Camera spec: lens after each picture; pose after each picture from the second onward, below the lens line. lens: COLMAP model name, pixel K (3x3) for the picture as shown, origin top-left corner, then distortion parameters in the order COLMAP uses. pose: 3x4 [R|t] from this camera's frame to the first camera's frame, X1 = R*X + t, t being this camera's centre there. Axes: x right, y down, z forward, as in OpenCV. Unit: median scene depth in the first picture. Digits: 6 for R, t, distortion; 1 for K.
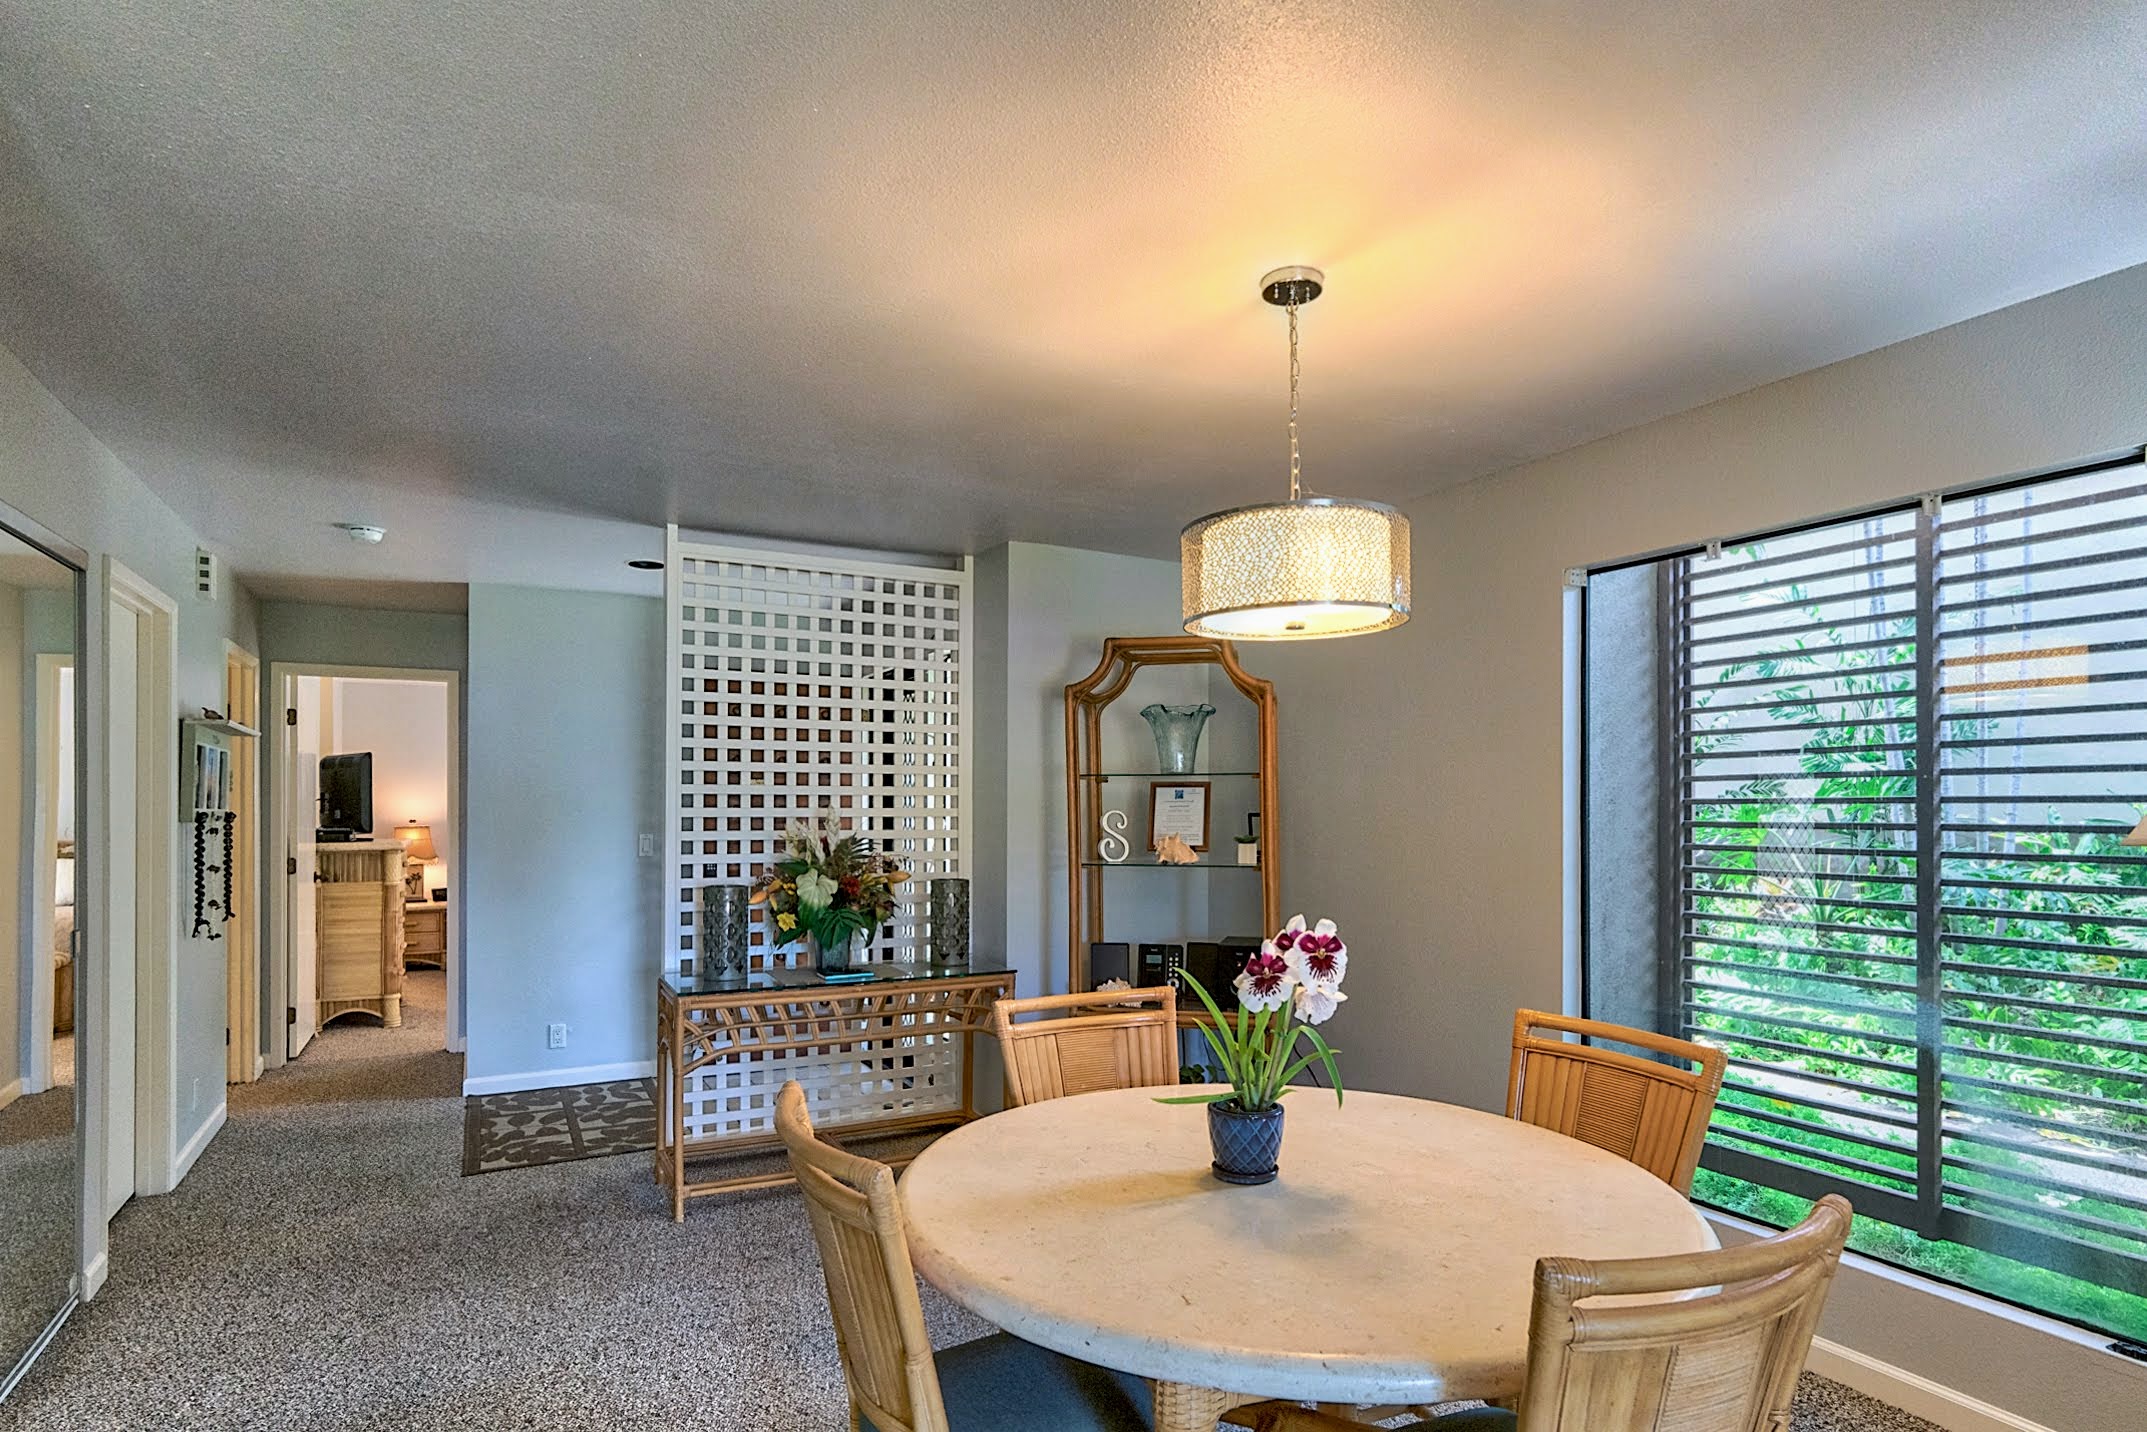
lens RADIAL K [[1124.8, 0, 1060.8], [0, 1124.8, 797.6], [0, 0, 1]] dist [-0.013162, 0.009521]
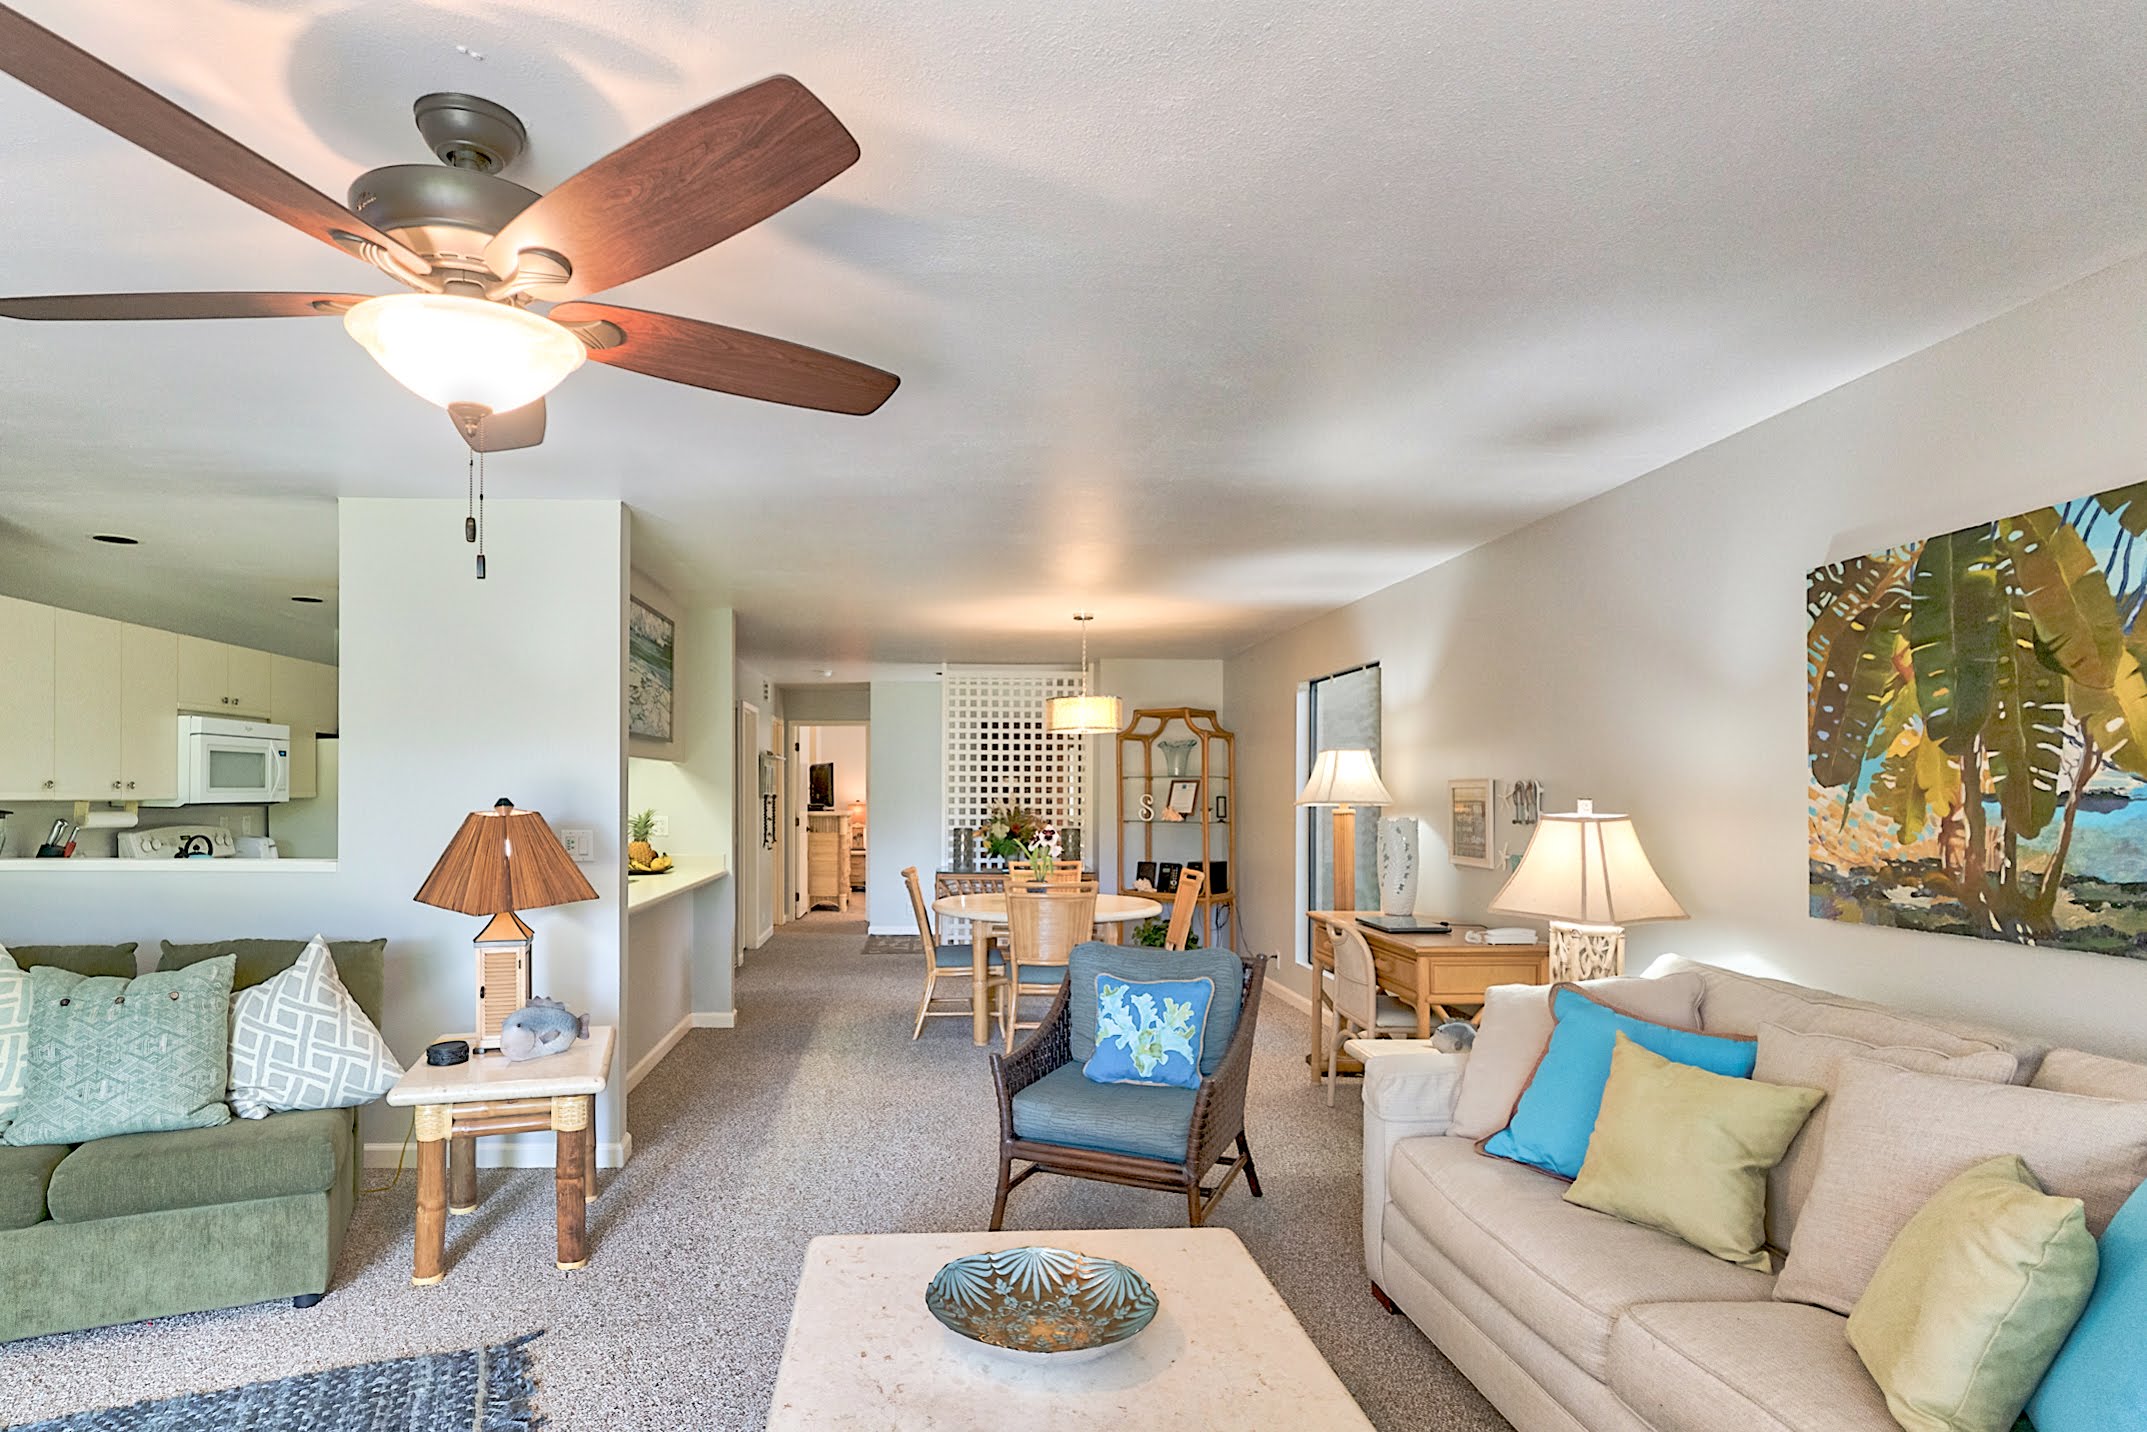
lens RADIAL K [[1136.7, 0, 966.1], [0, 1136.7, 783.8], [0, 0, 1]] dist [-0.006545, 0.004925]
pose [[0.900231, -0.001342, -0.435410, 0.616413], [0.001268, 0.999999, -0.000462, -0.006971], [0.435410, -0.000136, 0.900232, -0.915792]]
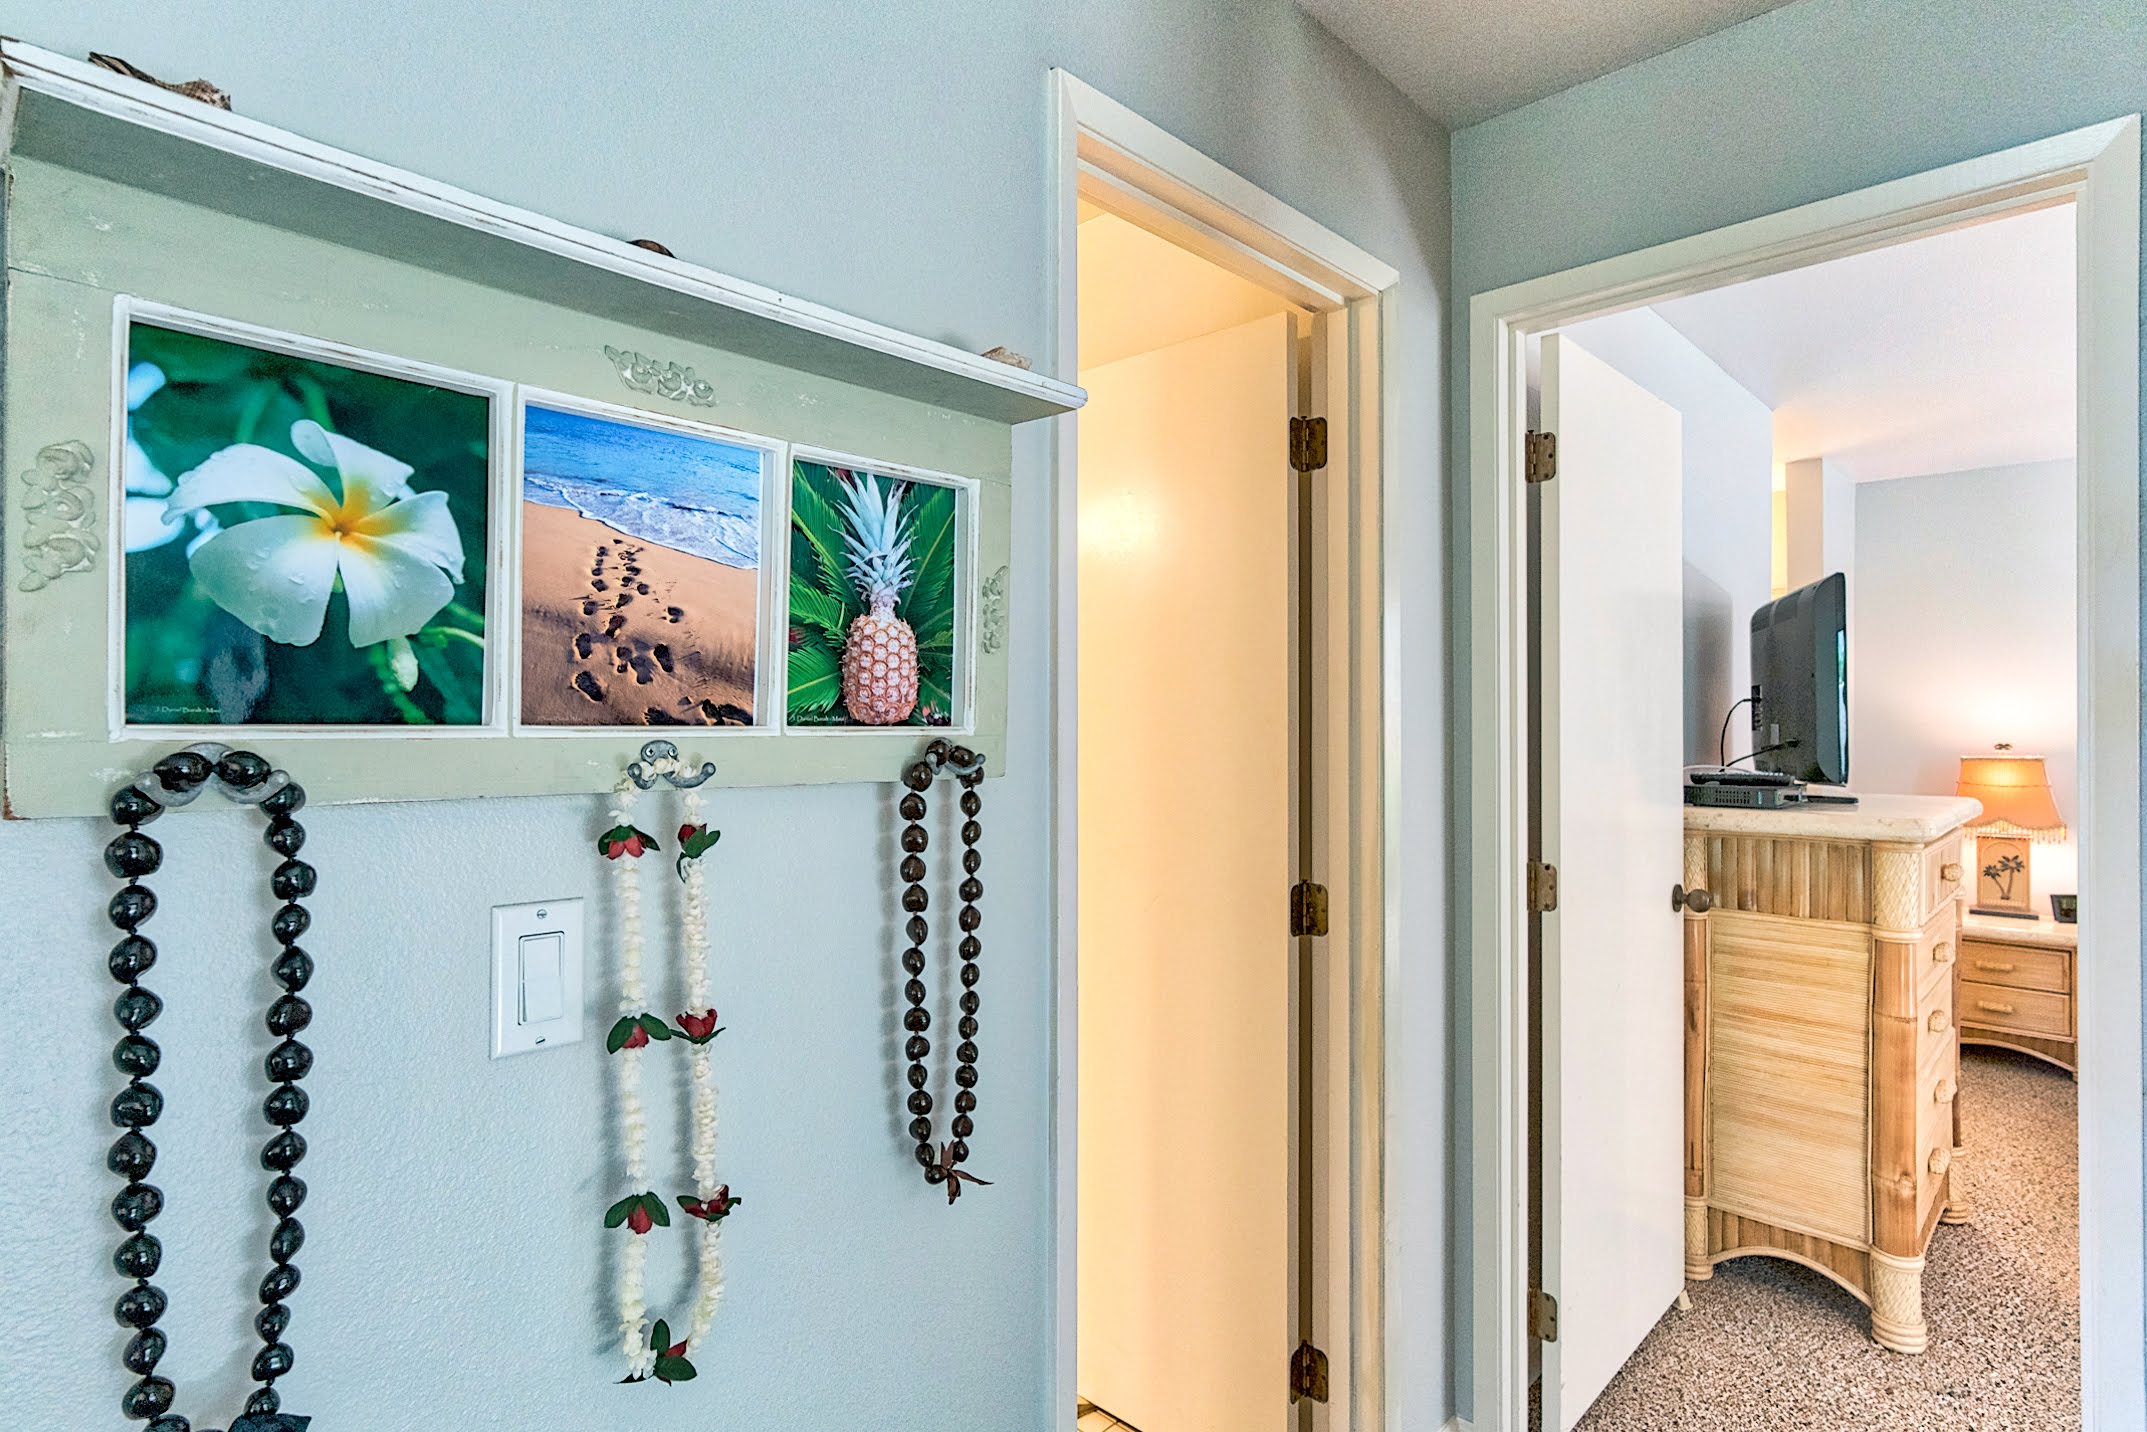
lens RADIAL K [[1093.5, 0, 1067.9], [0, 1093.5, 709.6], [0, 0, 1]] dist [-0.013170, 0.006631]
pose [[0.310218, -0.003754, -0.950658, -0.551786], [0.001225, 0.999993, -0.003549, 0.011622], [0.950665, -0.000063, 0.310221, 1.010494]]
